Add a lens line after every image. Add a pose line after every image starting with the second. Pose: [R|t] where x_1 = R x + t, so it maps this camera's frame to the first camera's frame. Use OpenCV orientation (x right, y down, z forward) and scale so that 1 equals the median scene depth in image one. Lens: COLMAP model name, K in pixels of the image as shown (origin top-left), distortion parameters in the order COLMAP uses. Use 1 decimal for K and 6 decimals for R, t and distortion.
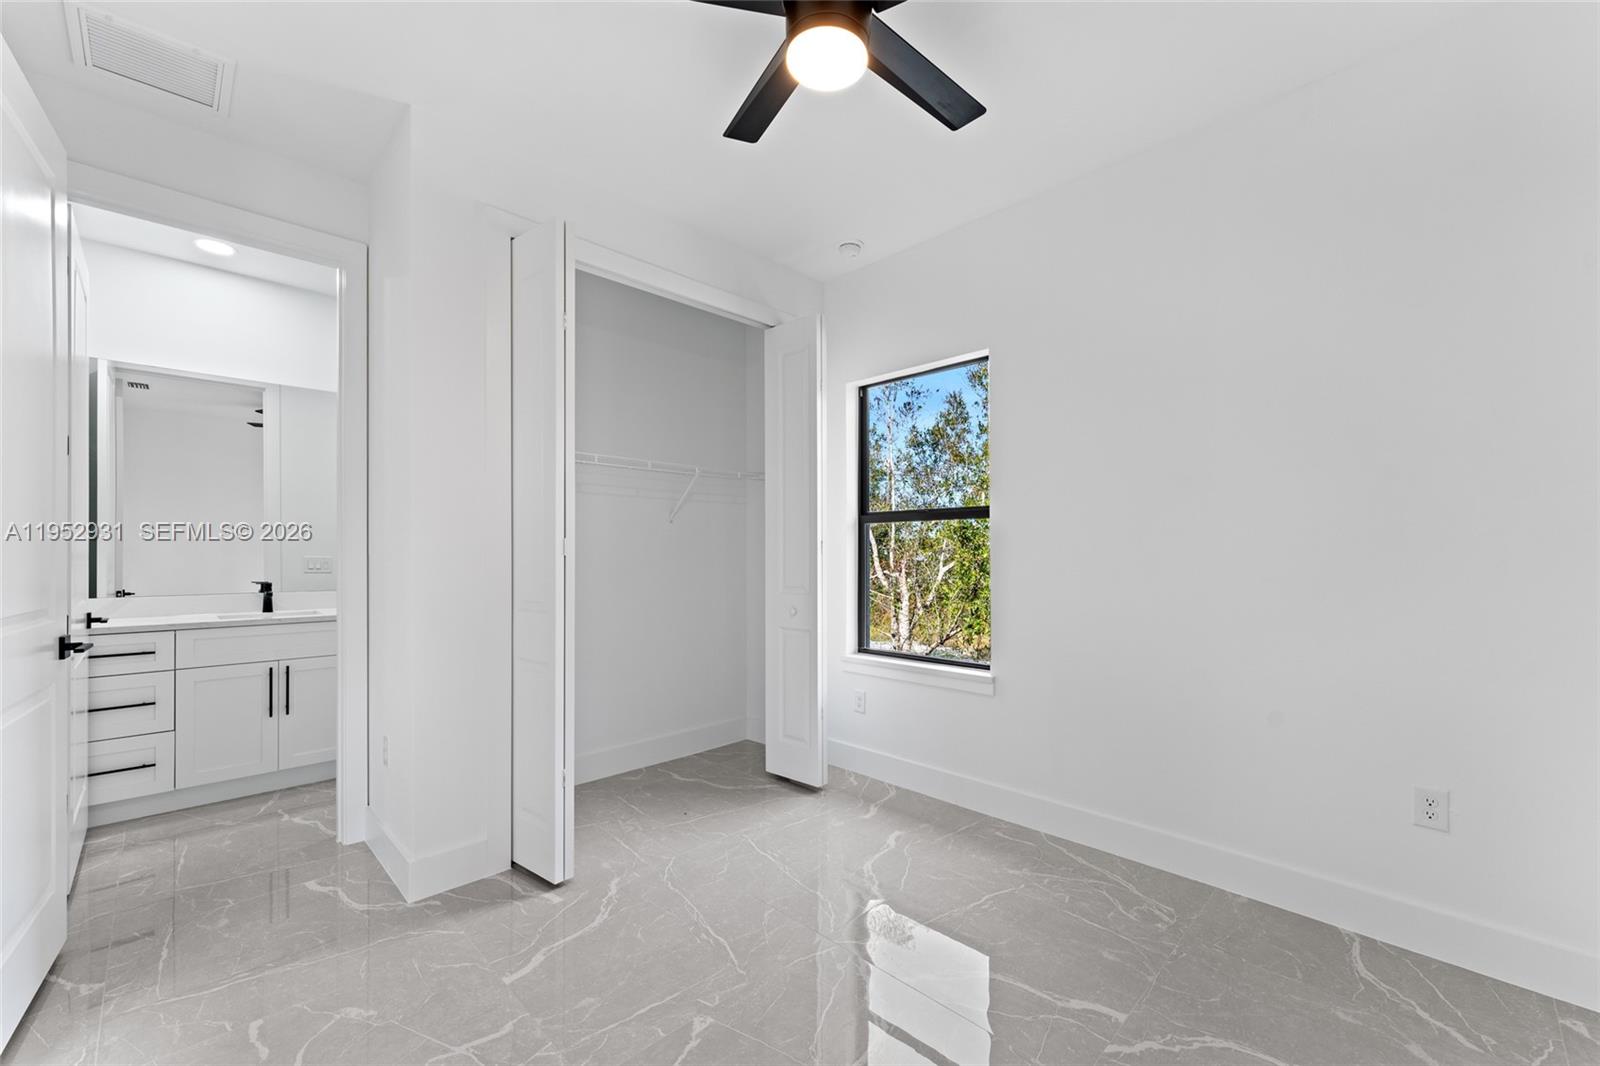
lens RADIAL K [[642.7, 0, 799.4], [0, 642.7, 555.2], [0, 0, 1]] dist [0.000836, 0.000059]
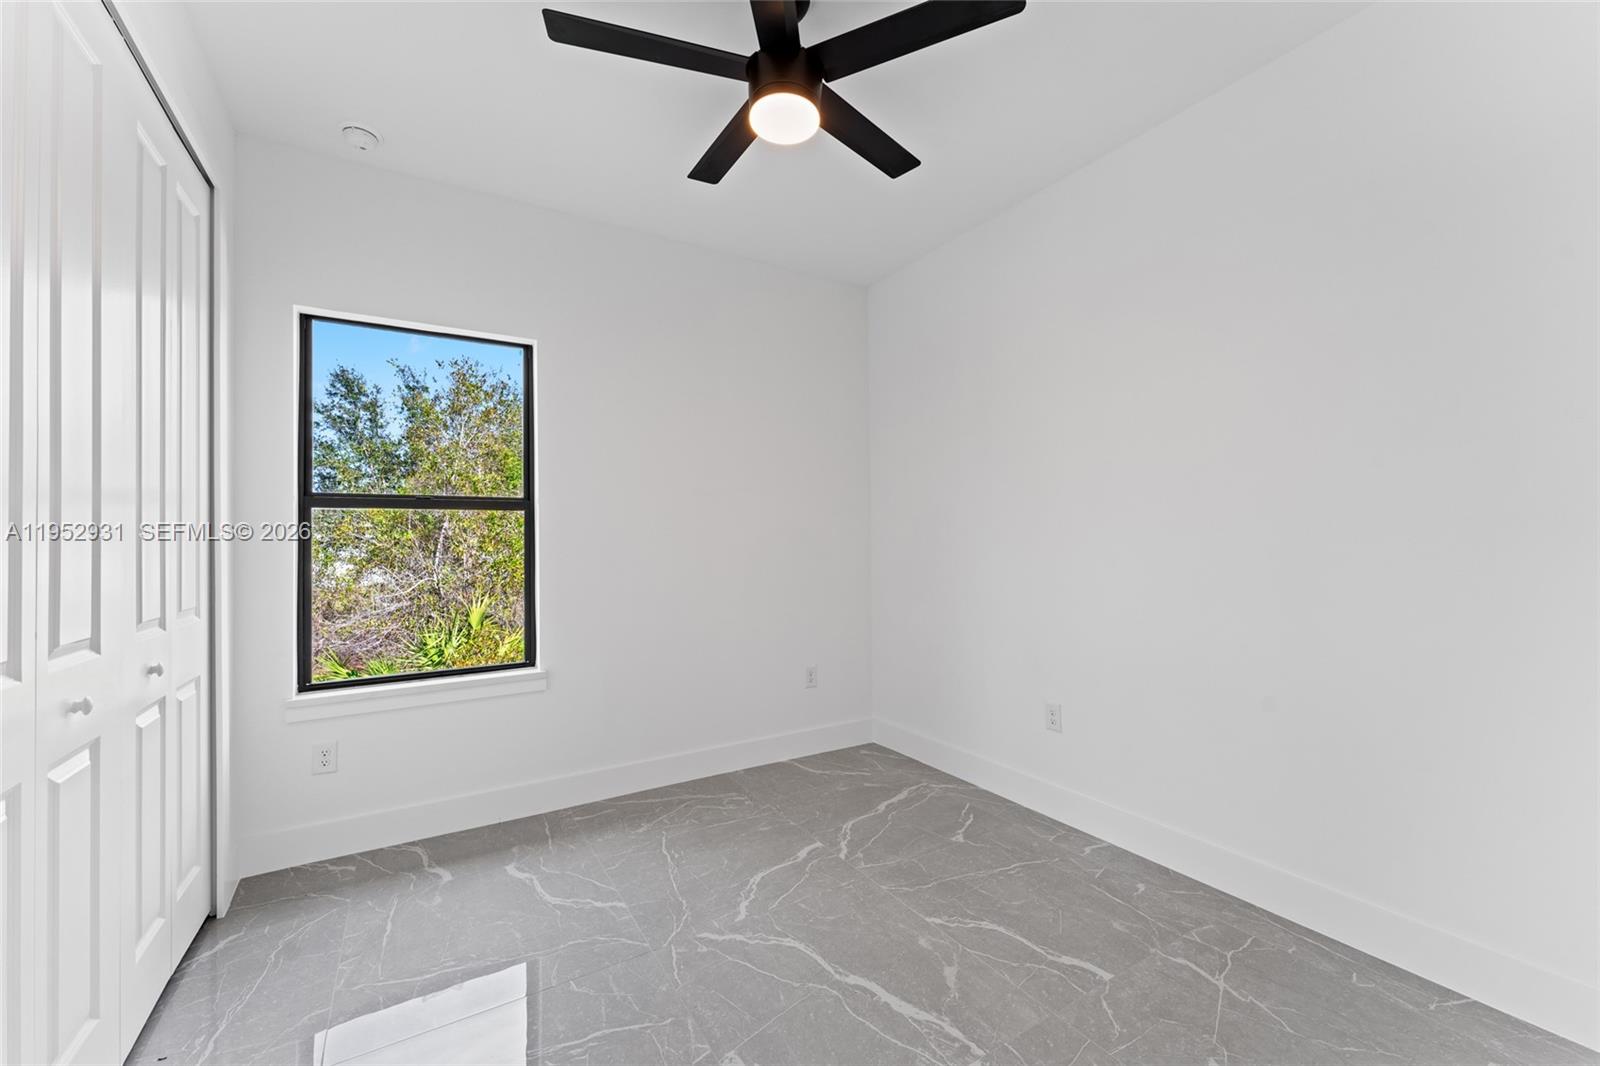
lens RADIAL K [[635.9, 0, 800.0], [0, 635.9, 533.0], [0, 0, 1]] dist [0.000341, 0.000023]
pose [[0.230021, 0.013142, 0.973097, -0.582129], [0.015754, 0.999728, -0.017225, -0.001205], [-0.973058, 0.019292, 0.229751, 0.394040]]
